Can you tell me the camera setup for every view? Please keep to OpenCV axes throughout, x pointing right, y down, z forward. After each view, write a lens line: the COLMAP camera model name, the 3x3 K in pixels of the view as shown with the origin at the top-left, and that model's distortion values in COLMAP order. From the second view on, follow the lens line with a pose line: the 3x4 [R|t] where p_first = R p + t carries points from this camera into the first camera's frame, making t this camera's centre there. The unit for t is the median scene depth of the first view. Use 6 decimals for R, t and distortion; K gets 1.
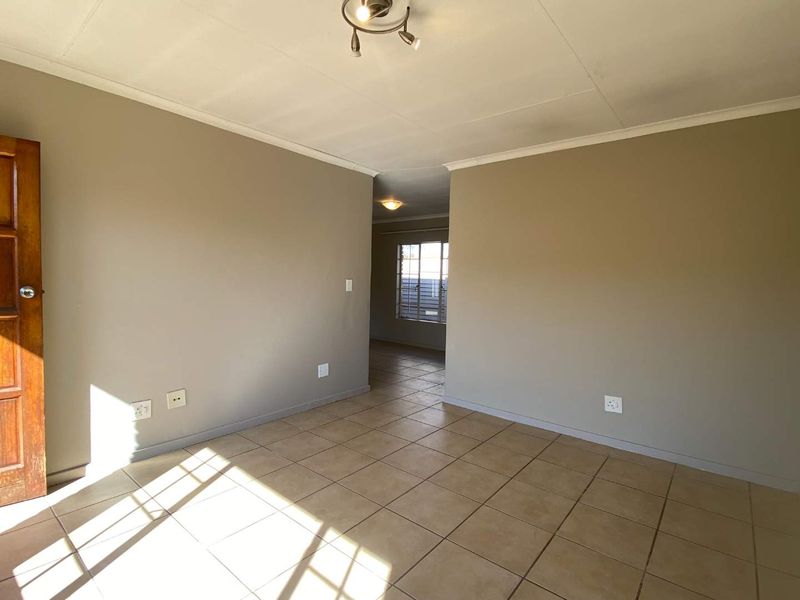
lens RADIAL K [[396.0, 0, 400.0], [0, 396.0, 300.0], [0, 0, 1]] dist [0.015175, -0.000608]
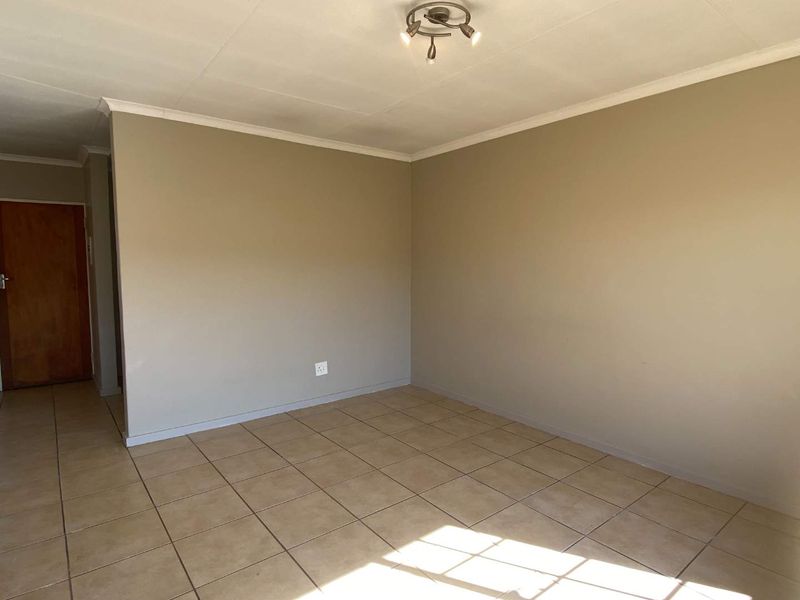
lens RADIAL K [[449.7, 0, 395.7], [0, 449.7, 296.7], [0, 0, 1]] dist [0.046155, -0.036471]
pose [[0.225564, -0.104103, 0.968650, -0.721276], [0.059401, 0.993894, 0.092983, -0.068161], [-0.972416, 0.036565, 0.230370, 0.470007]]
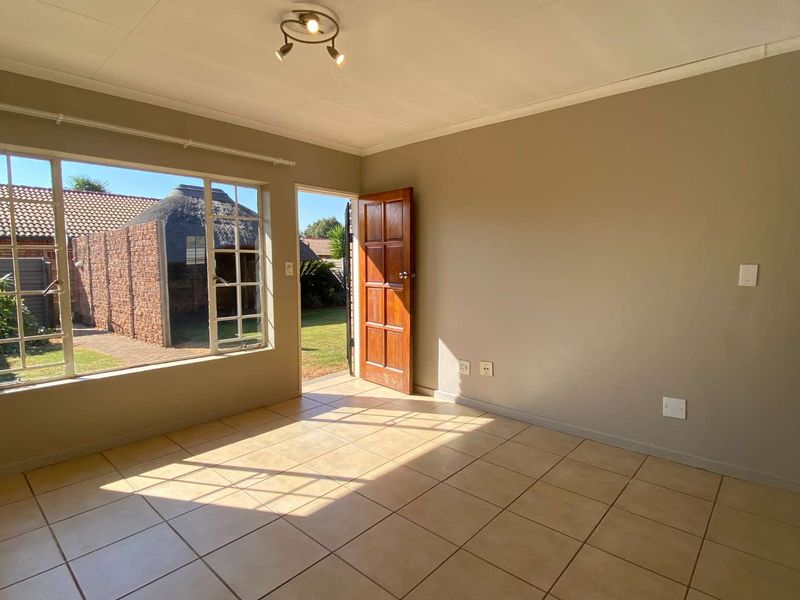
lens RADIAL K [[427.8, 0, 400.2], [0, 427.8, 298.9], [0, 0, 1]] dist [0.067813, -0.067579]
pose [[-0.049255, 0.062366, -0.996837, 0.667130], [-0.053593, 0.996446, 0.064989, -0.025382], [0.997347, 0.056625, -0.045738, 0.742560]]
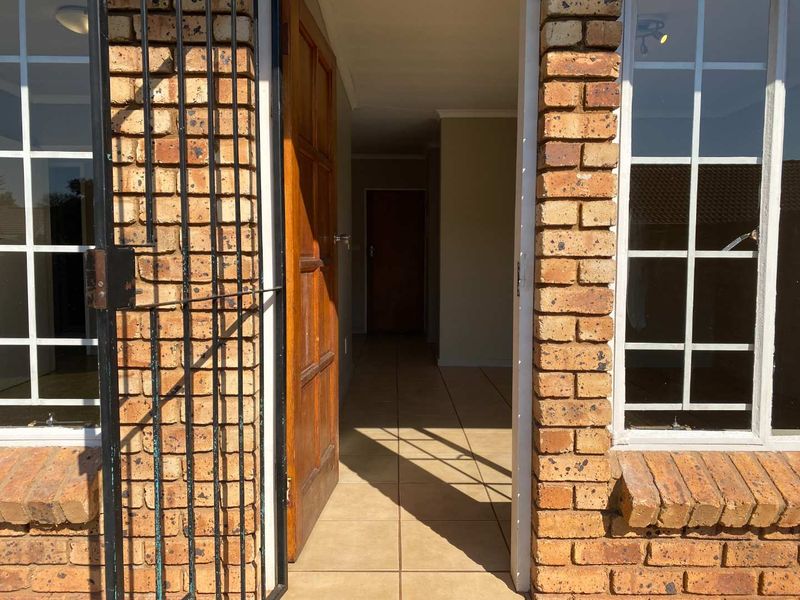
lens RADIAL K [[606.1, 0, 400.2], [0, 606.1, 295.1], [0, 0, 1]] dist [0.056332, 0.000515]
pose [[0.769747, -0.068729, 0.634638, -1.164307], [0.052118, 0.997634, 0.044826, 0.031210], [-0.636217, -0.001428, 0.771508, -0.068278]]
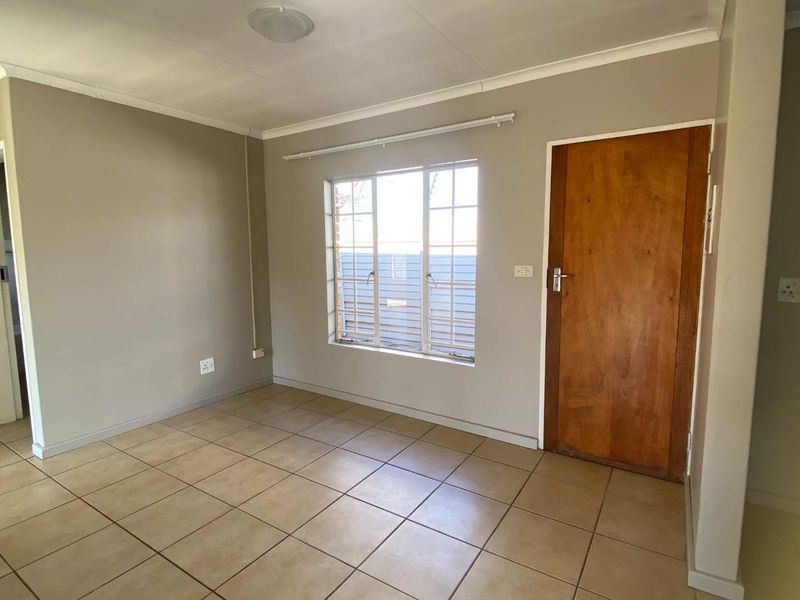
lens RADIAL K [[427.8, 0, 400.2], [0, 427.8, 298.9], [0, 0, 1]] dist [0.067813, -0.067579]
pose [[0.993639, -0.045771, 0.102893, 0.059341], [0.039994, 0.997543, 0.057525, -0.080213], [-0.105273, -0.053044, 0.993028, 1.258604]]
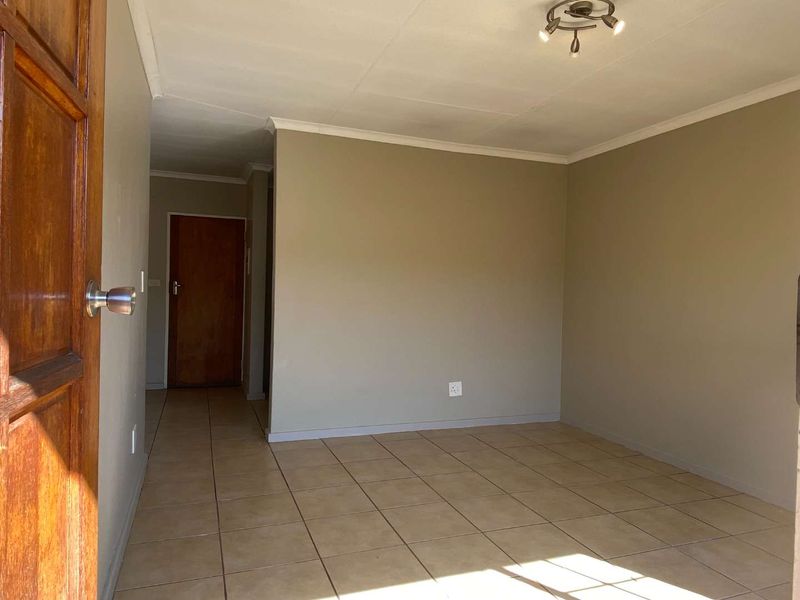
lens RADIAL K [[528.7, 0, 400.0], [0, 528.7, 300.0], [0, 0, 1]] dist [0.140803, -0.182453]
pose [[0.501557, -0.030464, 0.864588, -0.834381], [0.032270, 0.999343, 0.016492, -0.016583], [-0.864523, 0.019629, 0.502210, 0.391527]]
